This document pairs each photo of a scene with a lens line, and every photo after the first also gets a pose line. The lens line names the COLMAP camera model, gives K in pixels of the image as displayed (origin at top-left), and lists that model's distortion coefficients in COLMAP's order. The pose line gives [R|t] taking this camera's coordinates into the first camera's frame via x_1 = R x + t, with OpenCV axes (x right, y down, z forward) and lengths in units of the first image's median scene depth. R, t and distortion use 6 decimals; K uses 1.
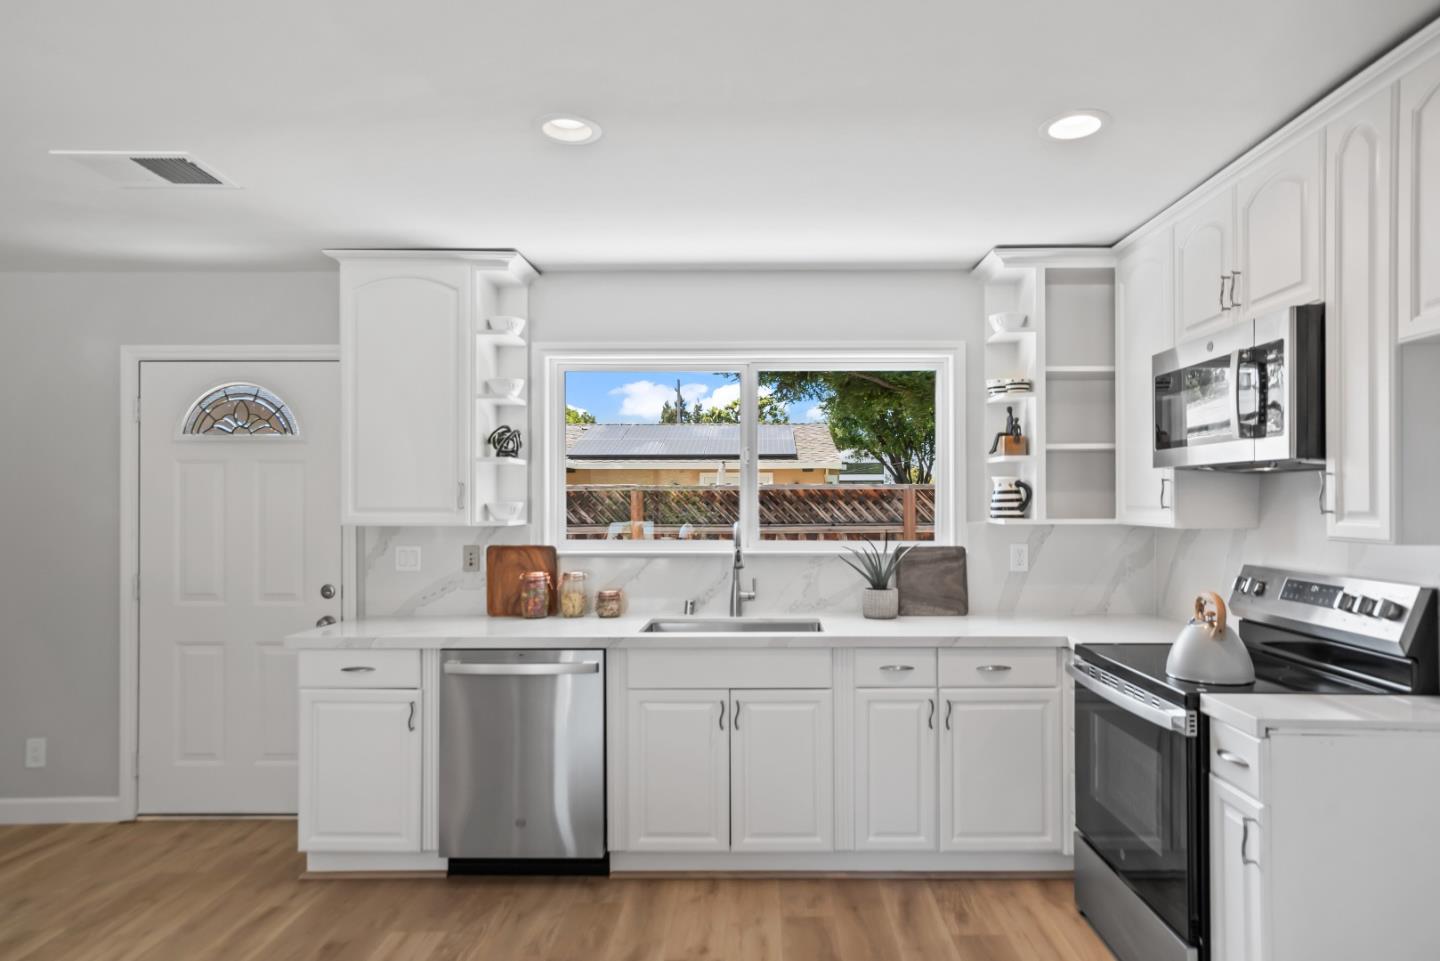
lens RADIAL K [[736.5, 0, 714.6], [0, 736.5, 501.5], [0, 0, 1]] dist [-0.003506, -0.000366]
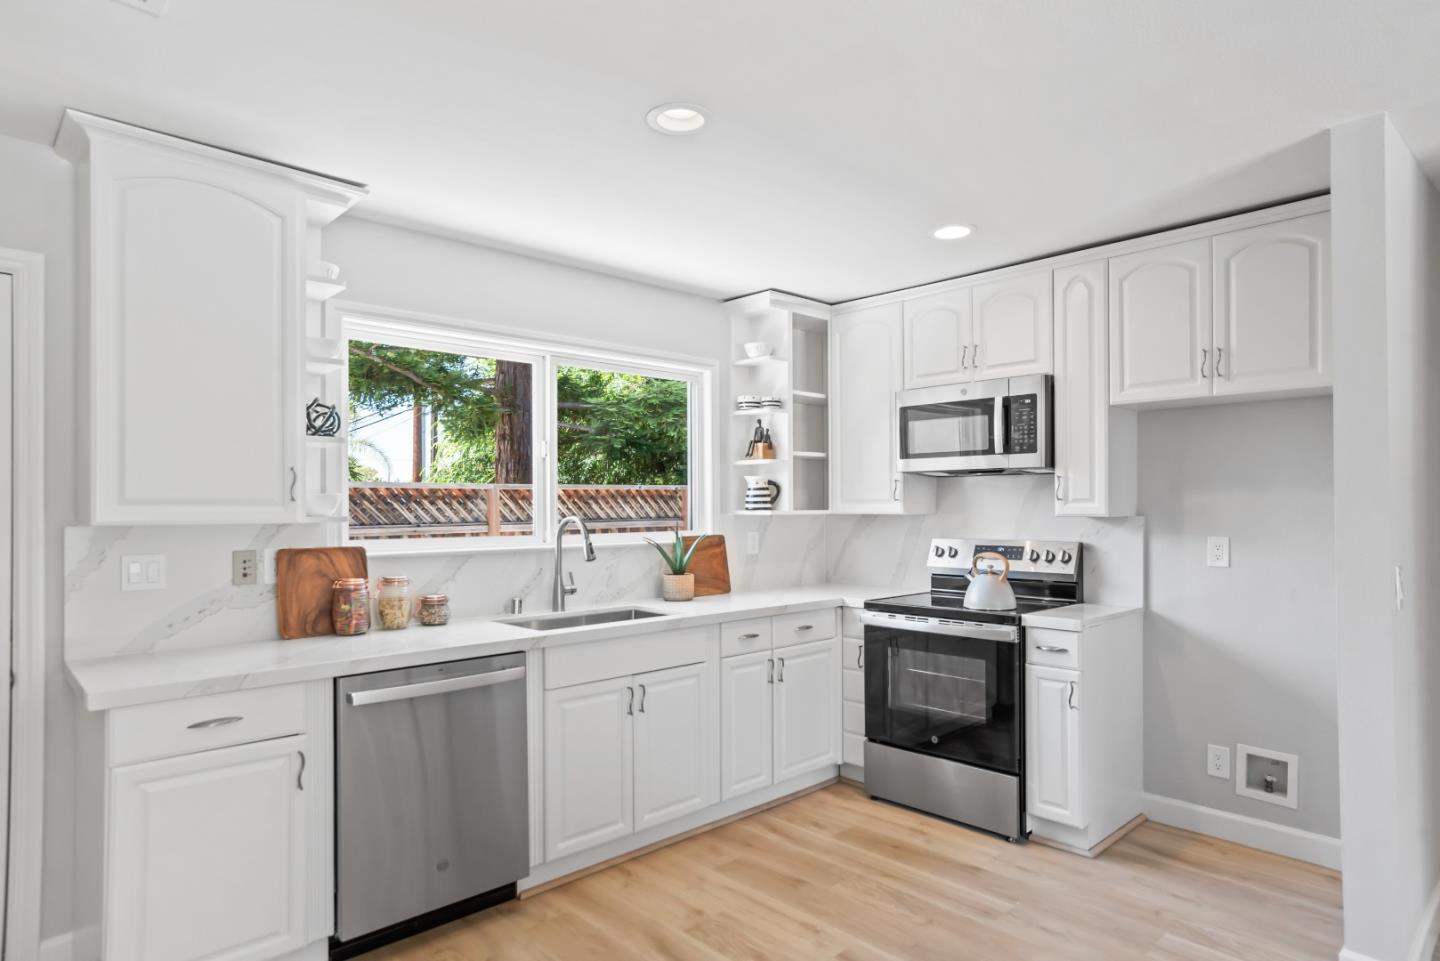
lens RADIAL K [[736.5, 0, 714.6], [0, 736.5, 501.5], [0, 0, 1]] dist [-0.003506, -0.000366]
pose [[0.768597, 0.001591, 0.639731, -0.447280], [0.000862, 0.999993, -0.003523, 0.012487], [-0.639732, 0.003259, 0.768591, 0.108015]]
